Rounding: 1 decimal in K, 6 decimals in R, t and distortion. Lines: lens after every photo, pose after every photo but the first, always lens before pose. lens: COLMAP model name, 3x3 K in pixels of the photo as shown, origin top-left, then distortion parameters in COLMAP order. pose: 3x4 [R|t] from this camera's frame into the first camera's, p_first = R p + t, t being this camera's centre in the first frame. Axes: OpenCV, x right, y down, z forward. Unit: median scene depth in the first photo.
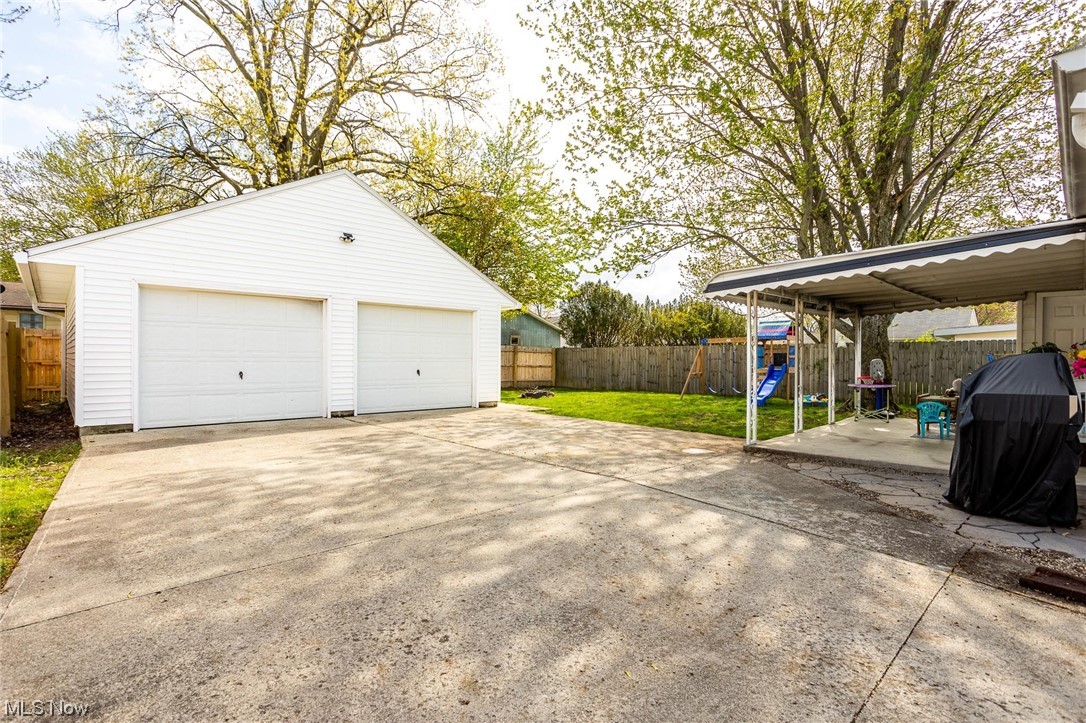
lens RADIAL K [[533.1, 0, 541.4], [0, 533.1, 361.1], [0, 0, 1]] dist [-0.040697, 0.029634]
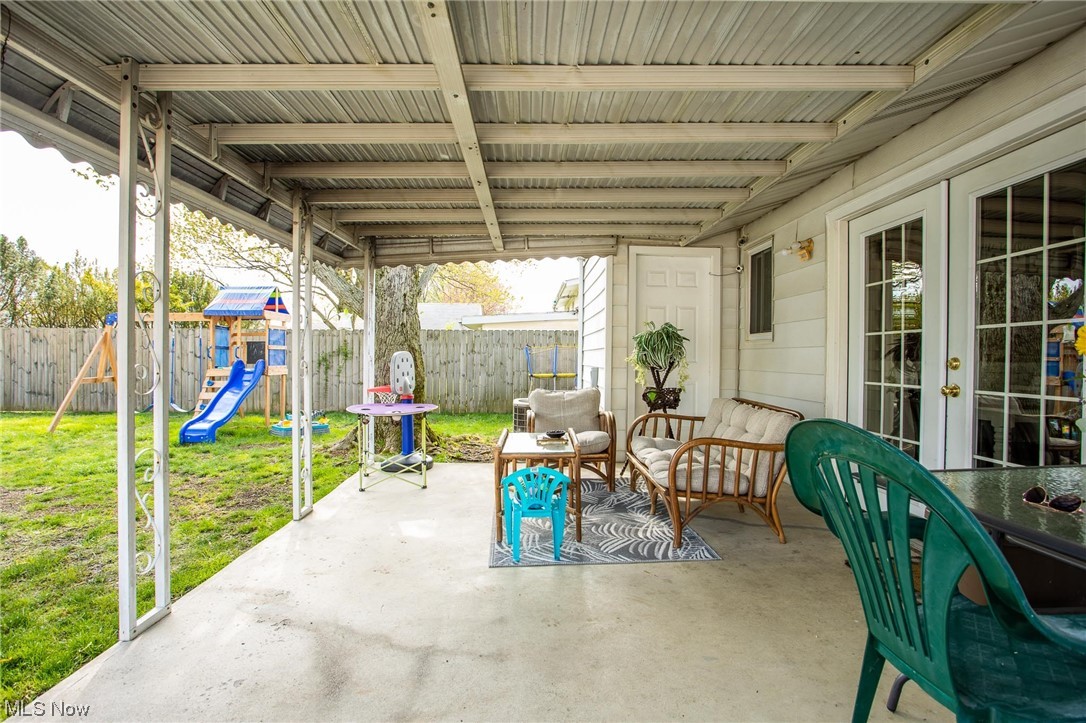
lens RADIAL K [[533.1, 0, 541.7], [0, 533.1, 361.0], [0, 0, 1]] dist [-0.040697, 0.029634]
pose [[0.674737, -0.005779, 0.738036, 0.334736], [-0.002433, 0.999947, 0.010053, -0.000393], [-0.738054, -0.008579, 0.674687, 0.532487]]
